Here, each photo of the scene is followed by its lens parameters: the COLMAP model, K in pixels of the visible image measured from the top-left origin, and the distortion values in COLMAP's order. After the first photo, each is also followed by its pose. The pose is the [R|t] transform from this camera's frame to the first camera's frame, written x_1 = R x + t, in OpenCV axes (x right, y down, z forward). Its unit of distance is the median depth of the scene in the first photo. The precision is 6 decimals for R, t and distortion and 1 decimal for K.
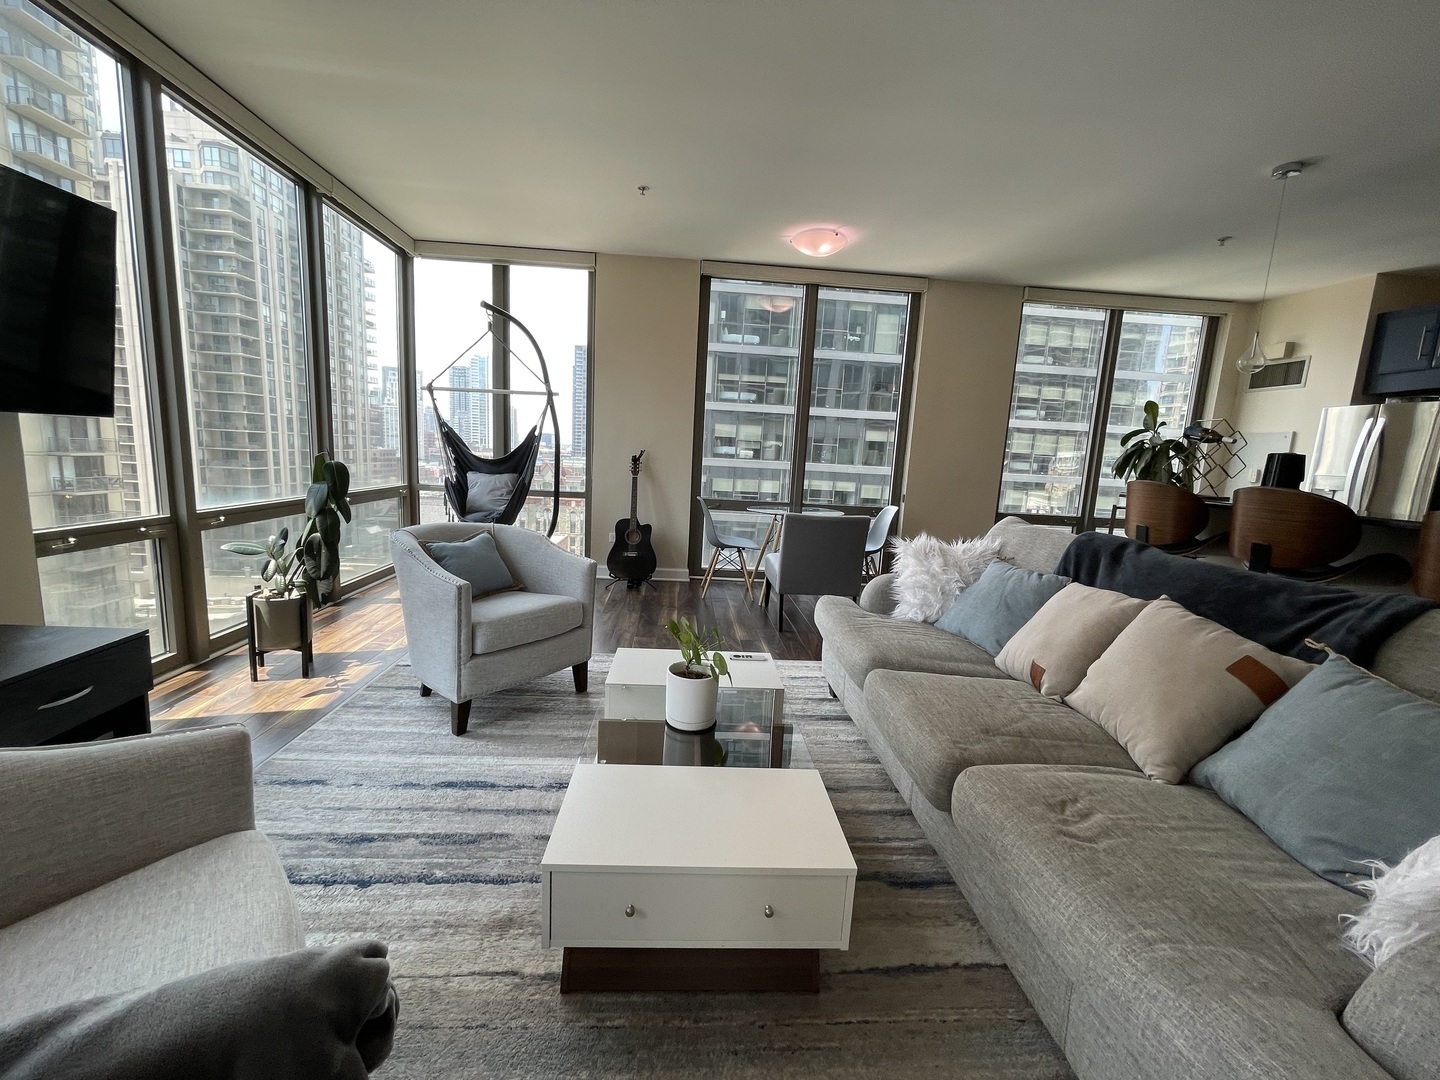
lens RADIAL K [[579.0, 0, 717.1], [0, 579.0, 542.2], [0, 0, 1]] dist [-0.003703, 0.000647]
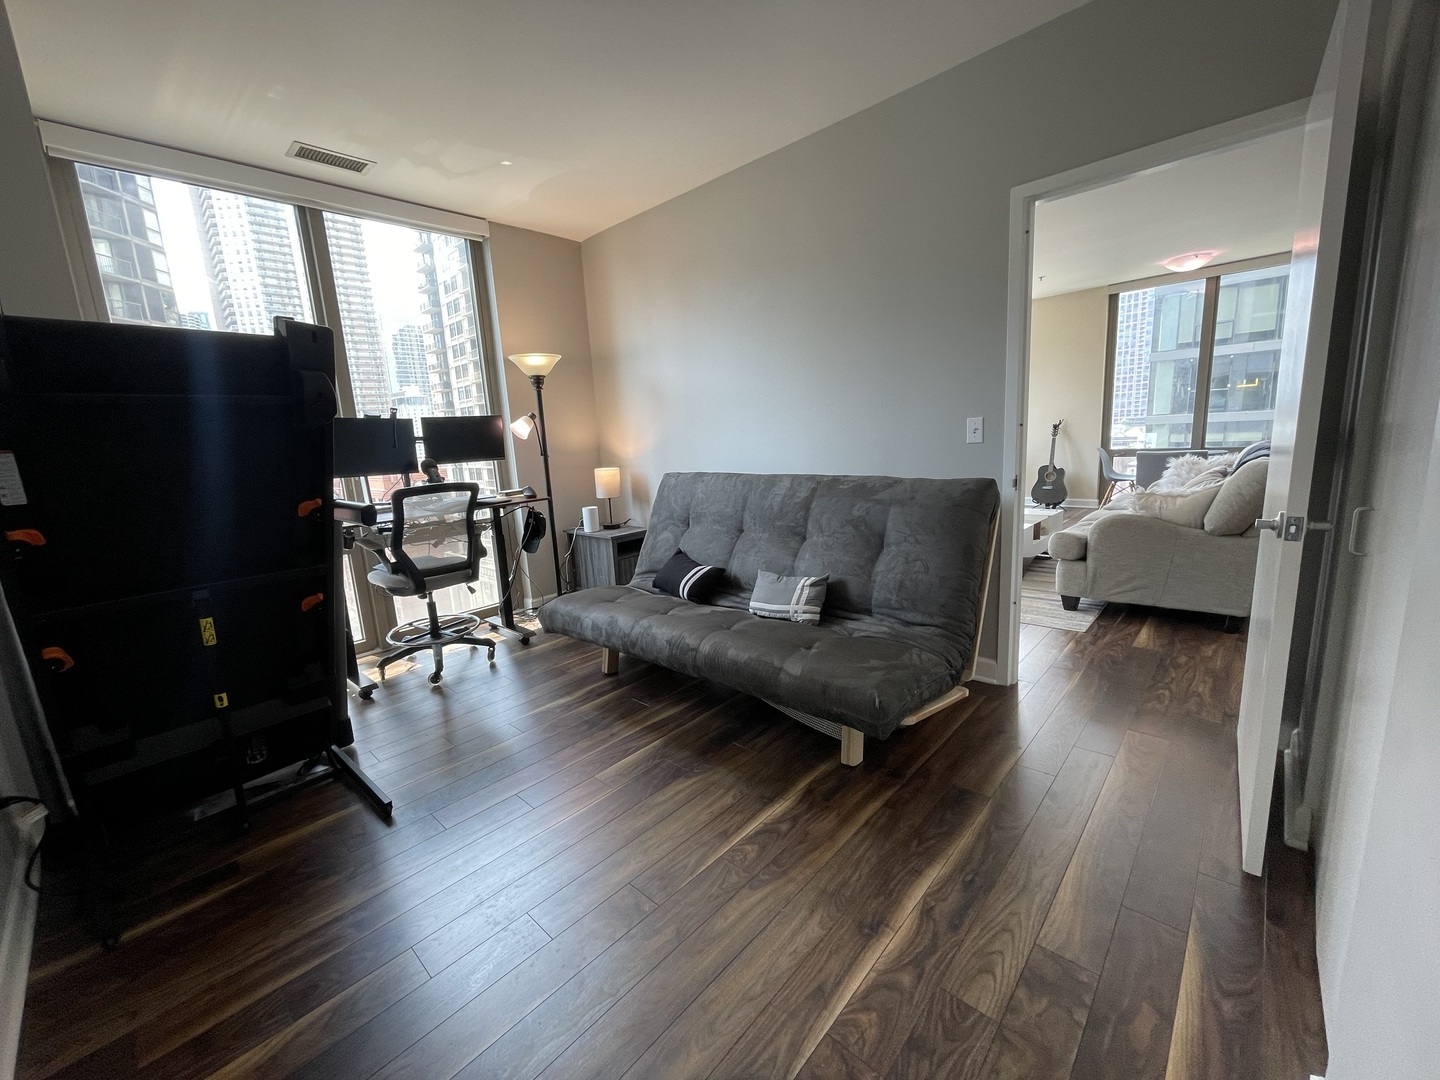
lens RADIAL K [[579.0, 0, 718.0], [0, 579.0, 538.1], [0, 0, 1]] dist [-0.003703, 0.000647]
pose [[0.677481, 0.037643, -0.734577, 0.044990], [-0.018396, 0.999244, 0.034239, 0.013453], [0.735310, -0.009682, 0.677661, -0.081087]]
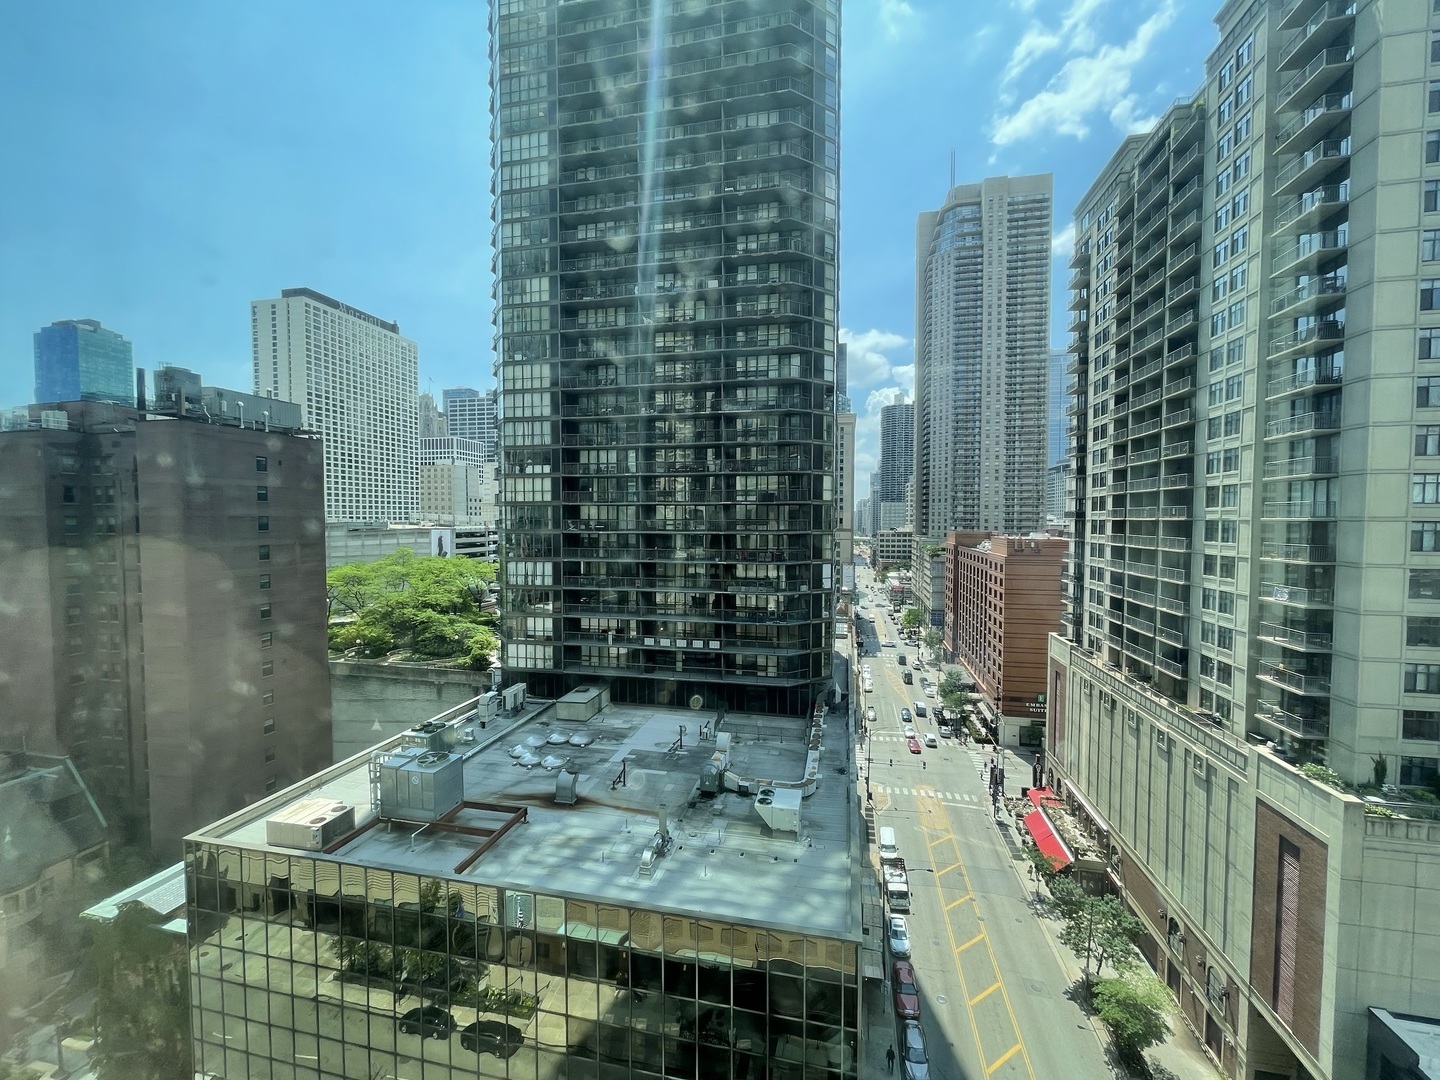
lens RADIAL K [[579.0, 0, 720.7], [0, 579.0, 543.7], [0, 0, 1]] dist [-0.003703, 0.000647]
pose [[-0.278320, -0.012462, -0.960408, -0.062723], [-0.161195, 0.986340, 0.033915, -0.020799], [0.946865, 0.164252, -0.276527, 0.075487]]
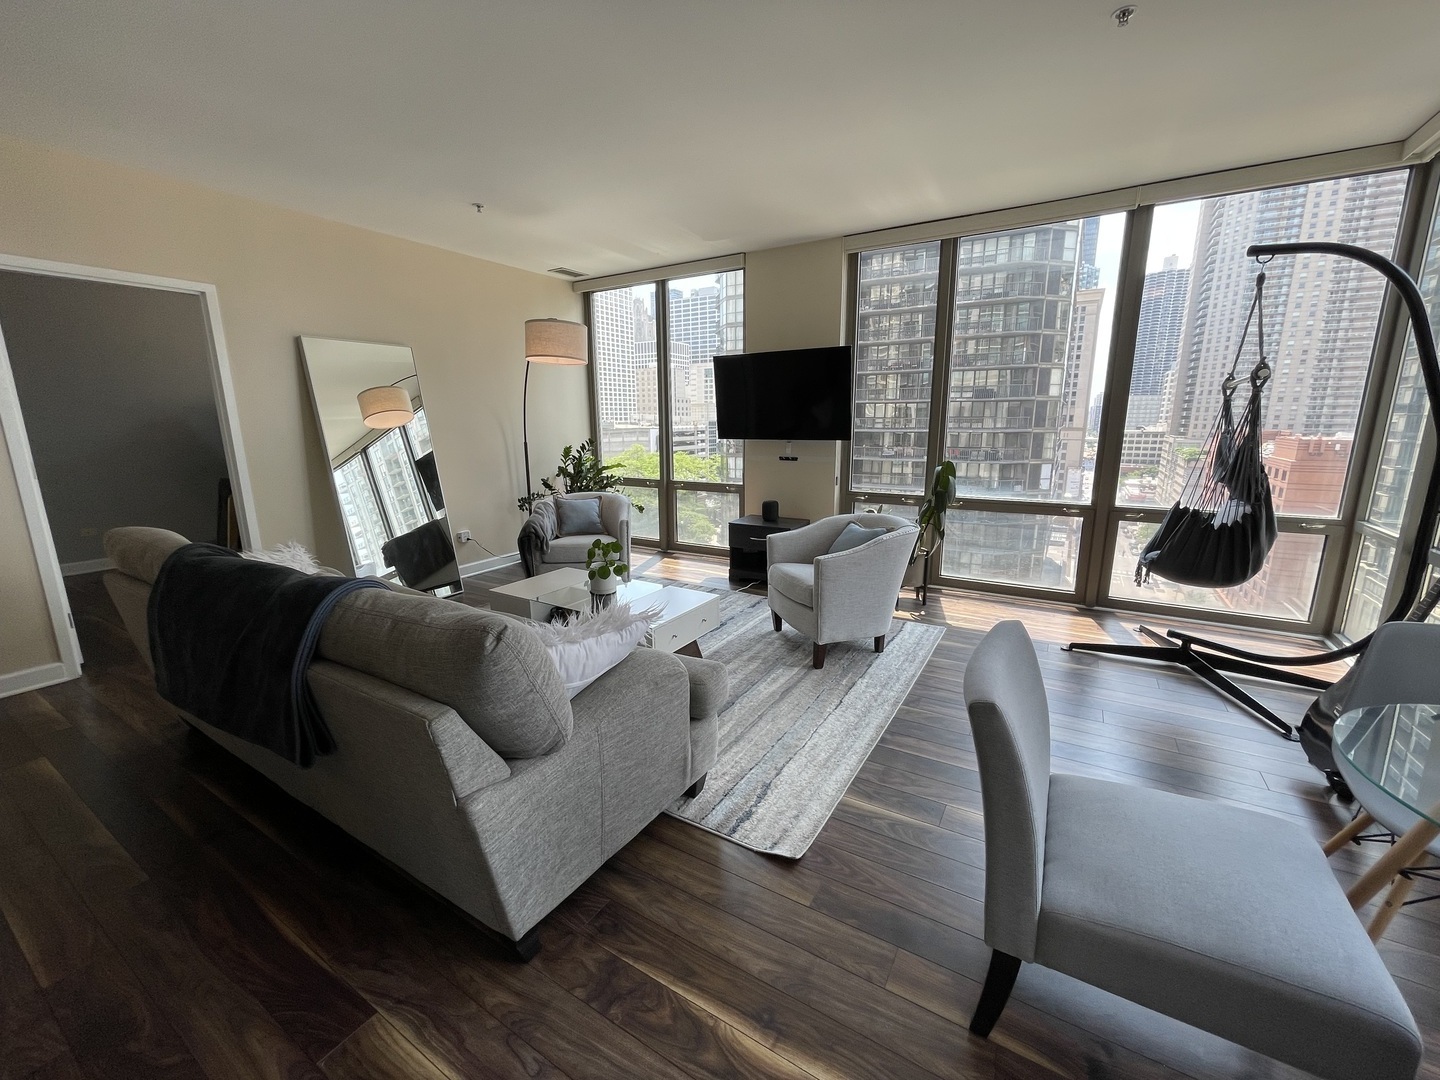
lens RADIAL K [[579.0, 0, 720.3], [0, 579.0, 541.2], [0, 0, 1]] dist [-0.003703, 0.000647]
pose [[-0.576072, 0.120463, -0.808474, 0.051058], [-0.148002, 0.957361, 0.248105, -0.015875], [0.803889, 0.262582, -0.533680, 0.092176]]
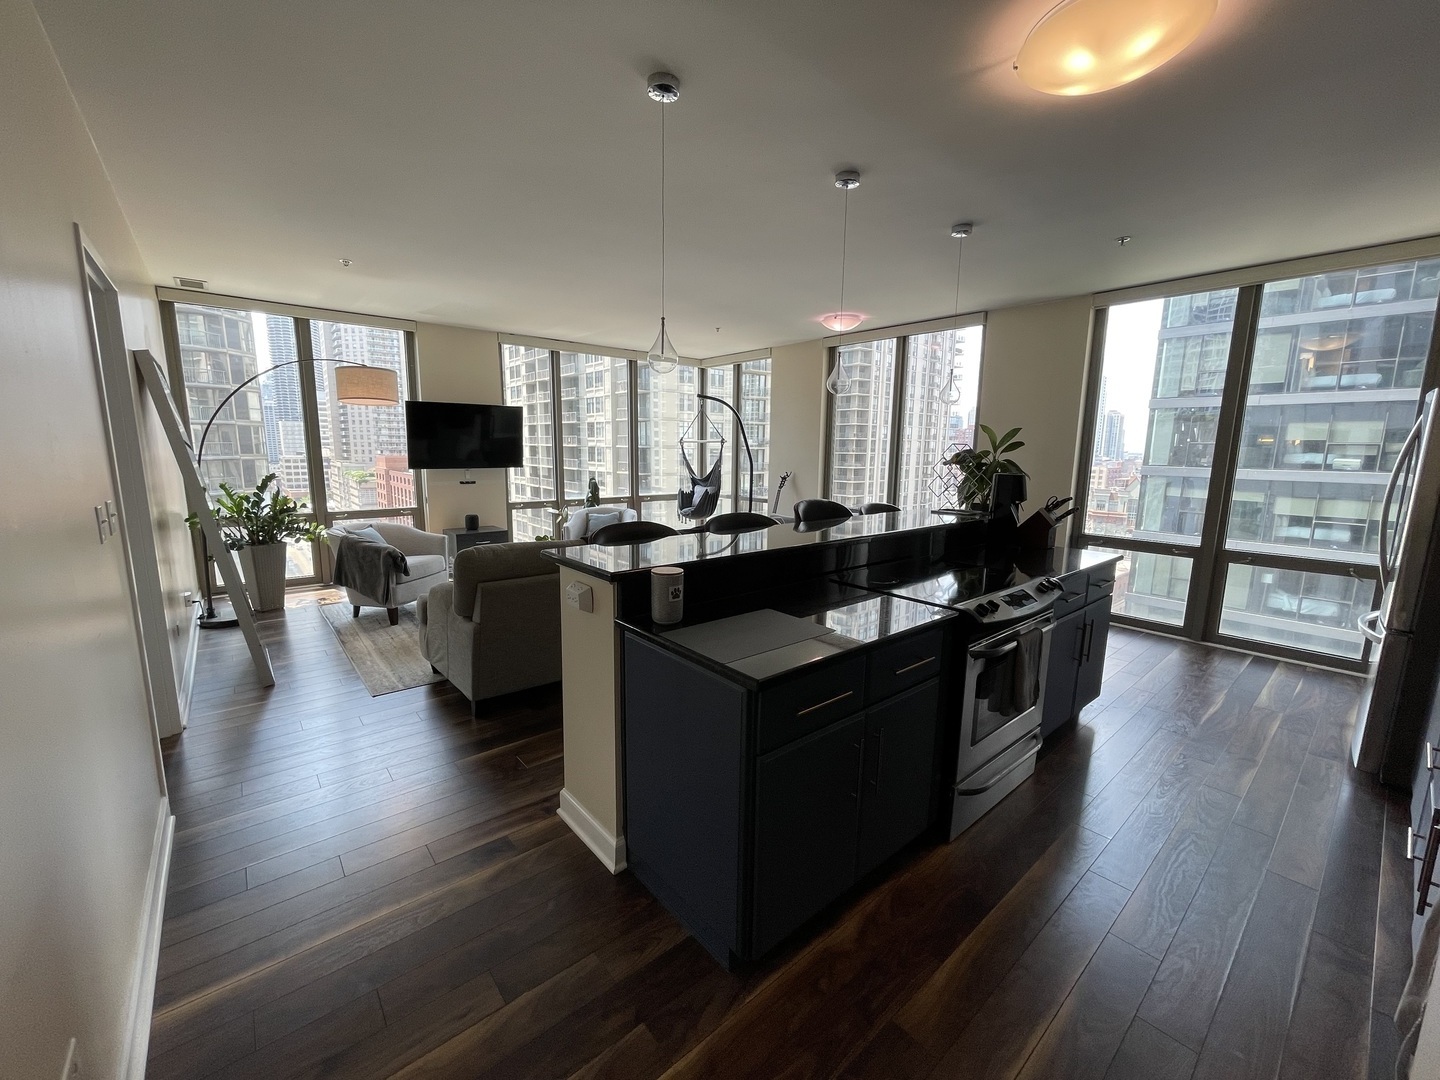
lens RADIAL K [[579.0, 0, 716.0], [0, 579.0, 541.2], [0, 0, 1]] dist [-0.003703, 0.000647]
pose [[0.591521, 0.084302, -0.801871, 0.110821], [-0.104682, 0.994131, 0.027293, -0.000358], [0.799465, 0.067797, 0.596874, -0.002422]]
